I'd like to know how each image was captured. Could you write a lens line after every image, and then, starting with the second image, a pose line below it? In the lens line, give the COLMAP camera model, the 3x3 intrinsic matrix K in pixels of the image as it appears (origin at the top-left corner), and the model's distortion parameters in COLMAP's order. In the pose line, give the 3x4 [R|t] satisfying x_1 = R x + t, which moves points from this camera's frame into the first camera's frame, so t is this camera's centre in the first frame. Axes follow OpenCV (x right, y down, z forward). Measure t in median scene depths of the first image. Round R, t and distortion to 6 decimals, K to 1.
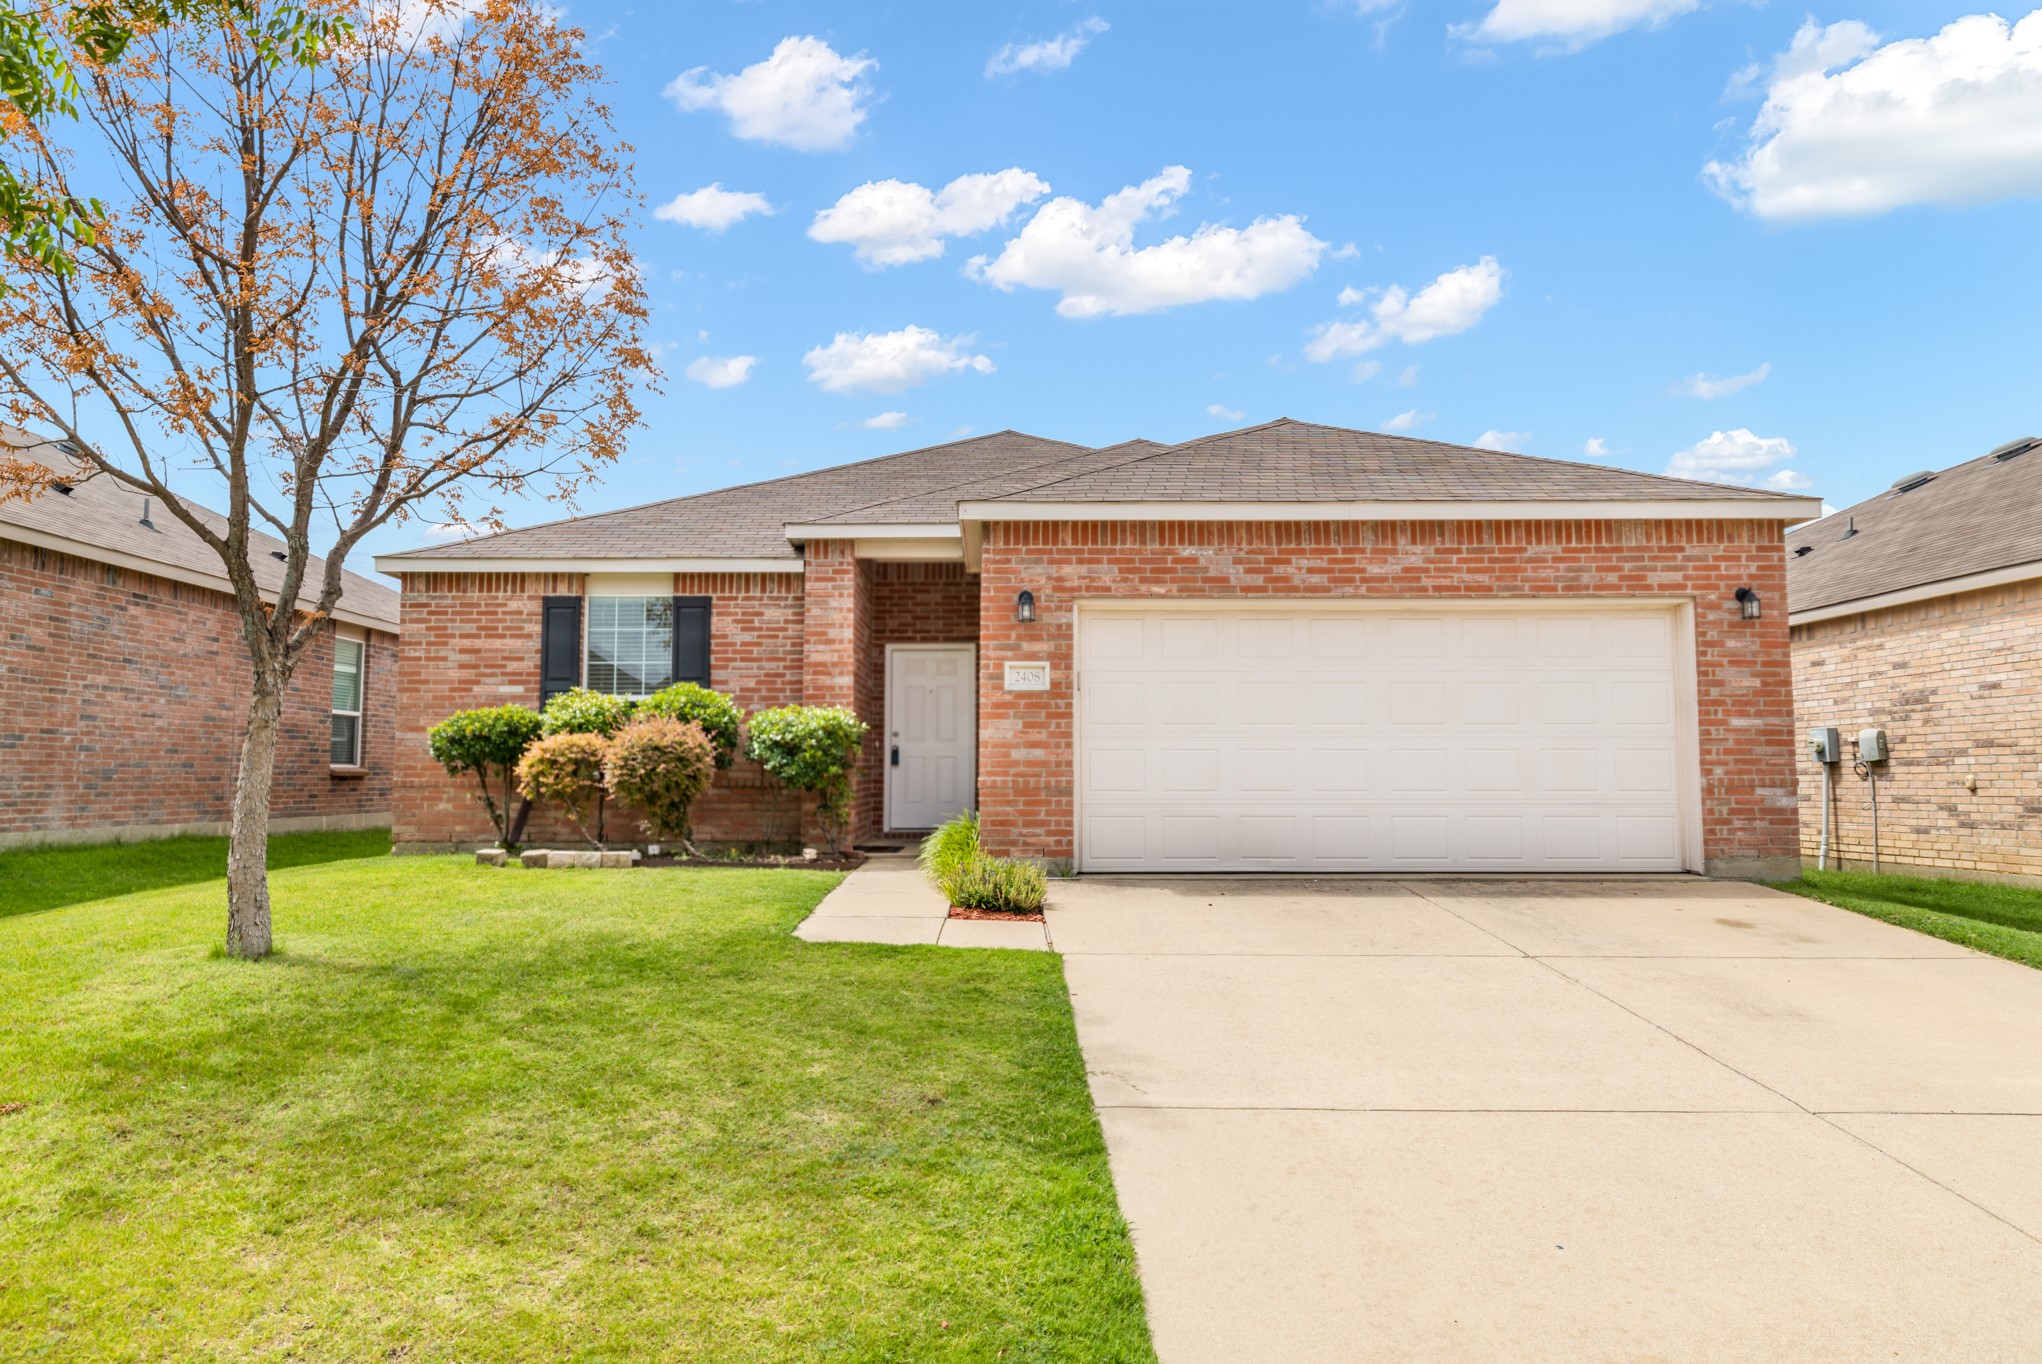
lens RADIAL K [[1231.7, 0, 1020.9], [0, 1231.7, 684.7], [0, 0, 1]] dist [0.005354, -0.001251]
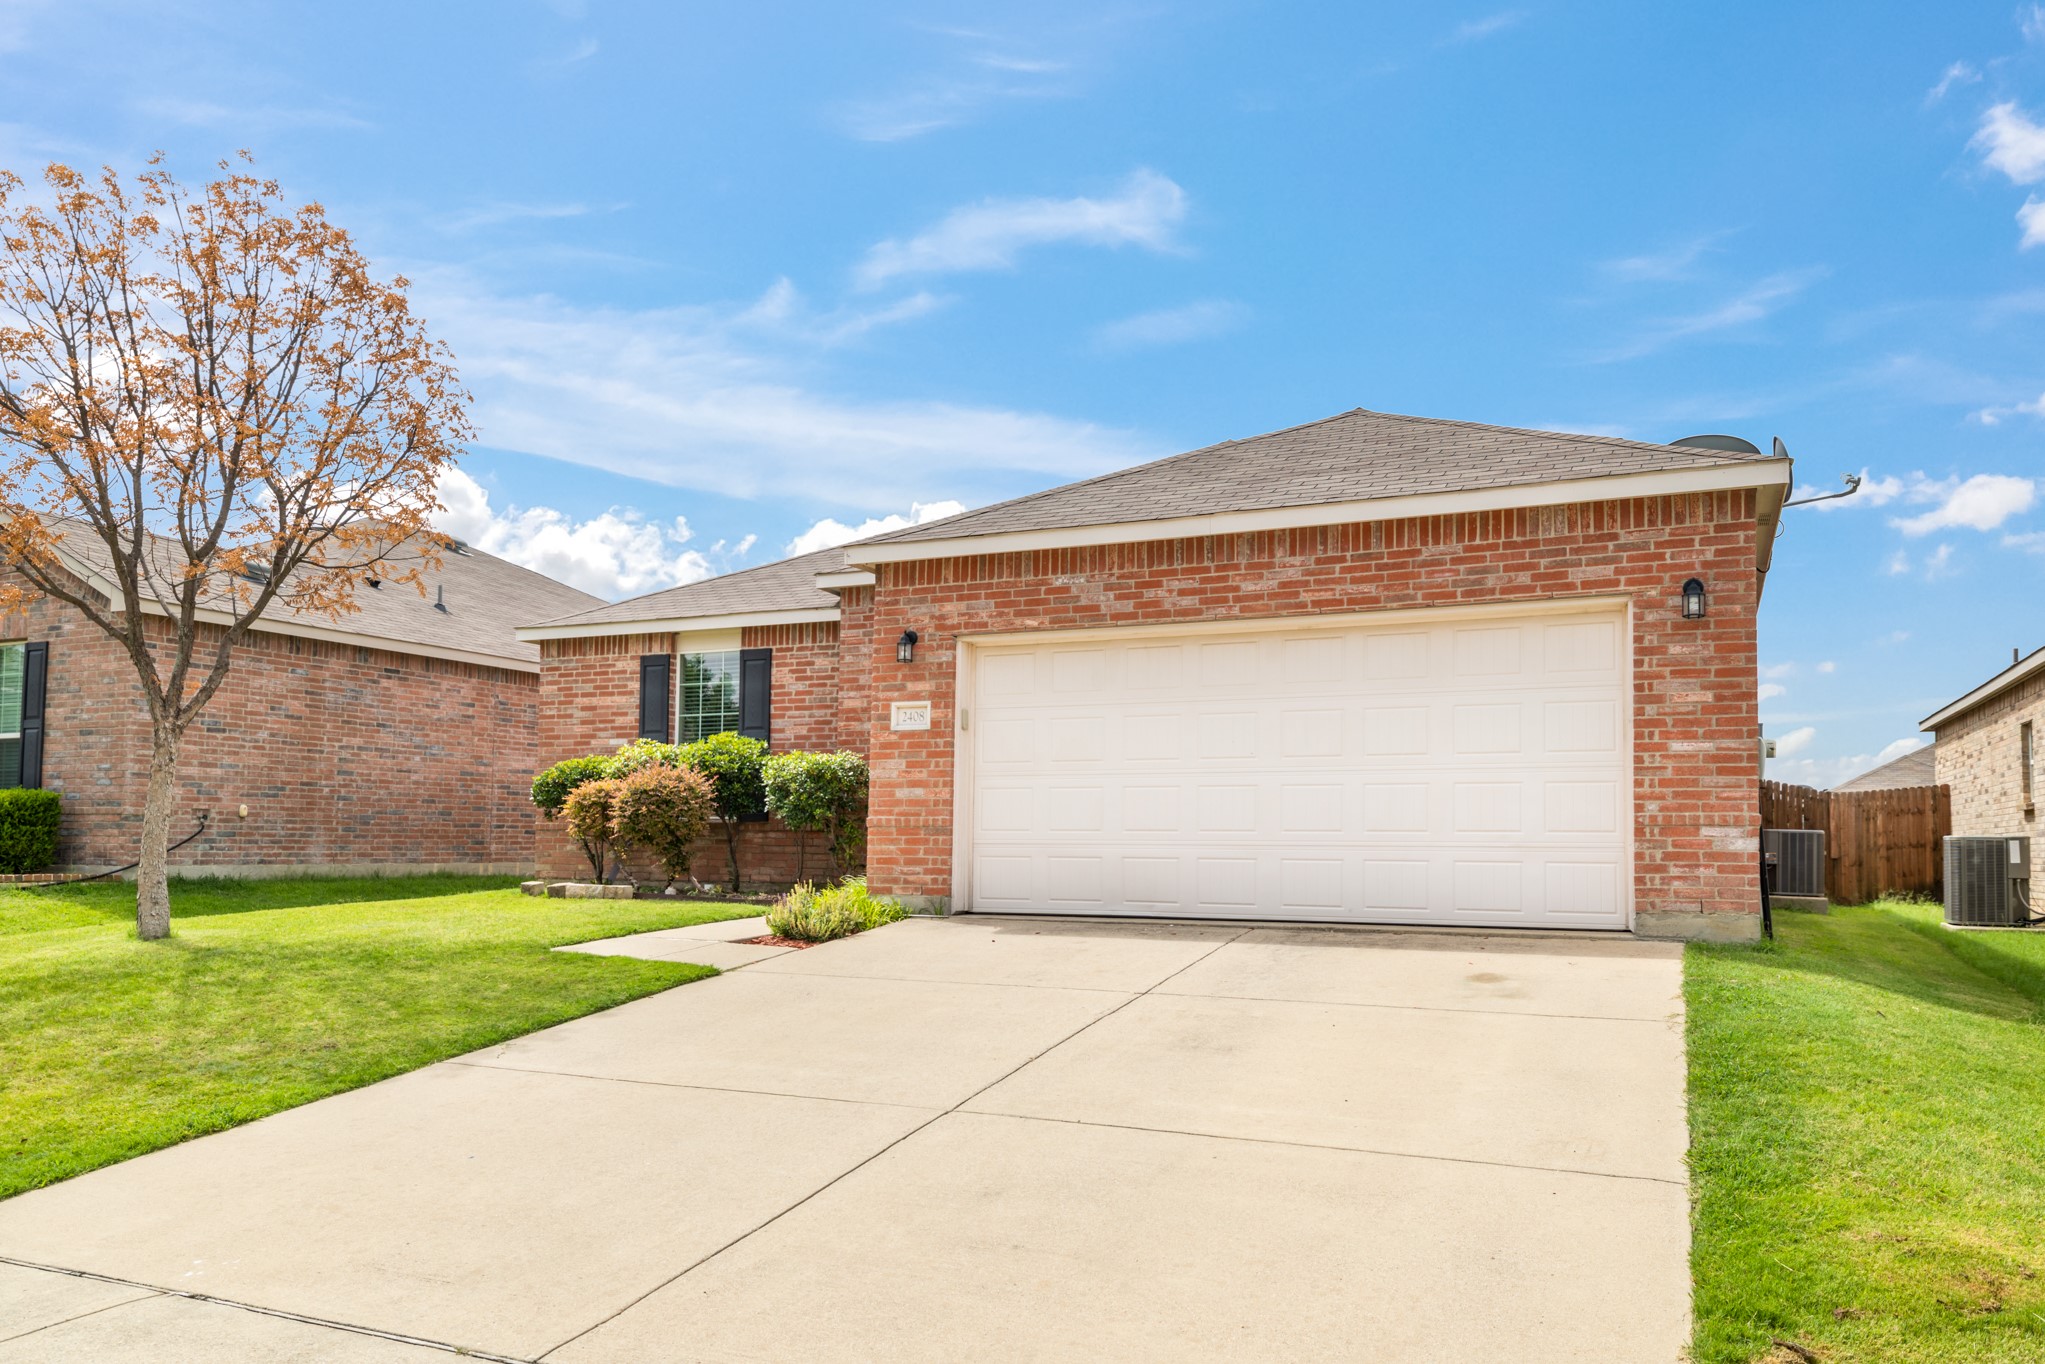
lens RADIAL K [[1432.6, 0, 1021.5], [0, 1432.6, 778.6], [0, 0, 1]] dist [0.016616, -0.001268]
pose [[0.914940, -0.012371, -0.403401, 0.556360], [0.024632, 0.999378, 0.025220, 0.016787], [0.402838, -0.033011, 0.914676, -0.036276]]
